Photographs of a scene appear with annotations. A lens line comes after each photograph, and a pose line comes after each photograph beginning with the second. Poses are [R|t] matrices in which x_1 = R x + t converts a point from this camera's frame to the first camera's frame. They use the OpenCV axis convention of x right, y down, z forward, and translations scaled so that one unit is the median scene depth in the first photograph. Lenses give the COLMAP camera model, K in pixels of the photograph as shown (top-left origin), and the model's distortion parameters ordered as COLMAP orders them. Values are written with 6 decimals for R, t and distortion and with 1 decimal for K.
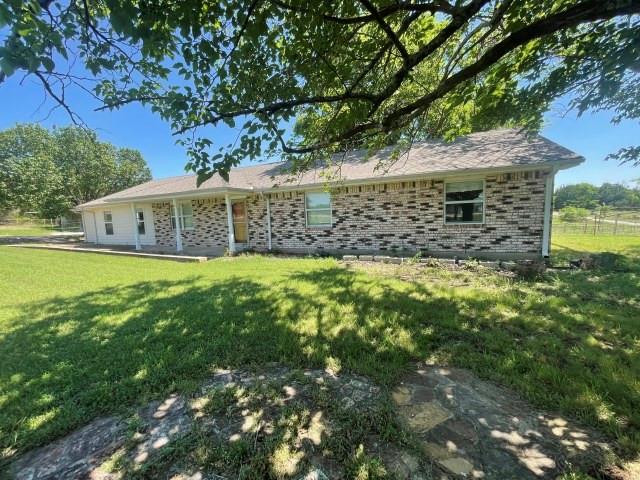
lens RADIAL K [[257.4, 0, 318.4], [0, 257.4, 243.0], [0, 0, 1]] dist [0.000787, 0.000111]
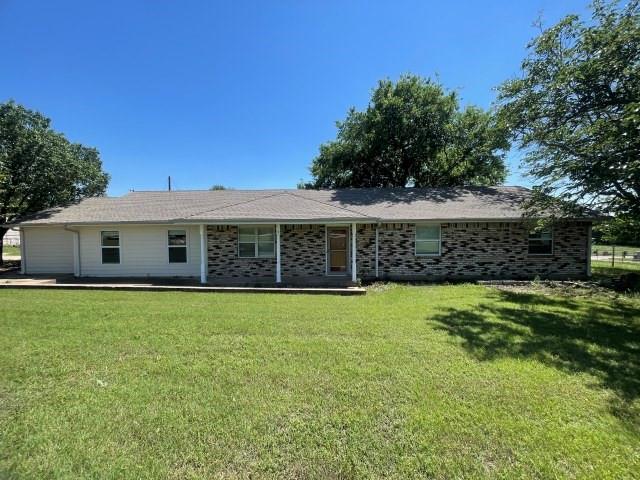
lens RADIAL K [[257.4, 0, 318.4], [0, 257.4, 241.8], [0, 0, 1]] dist [0.000787, 0.000111]
pose [[0.917441, 0.017442, 0.397489, -0.929027], [0.015324, 0.996748, -0.079106, -0.043299], [-0.397577, 0.078667, 0.914191, 0.159055]]
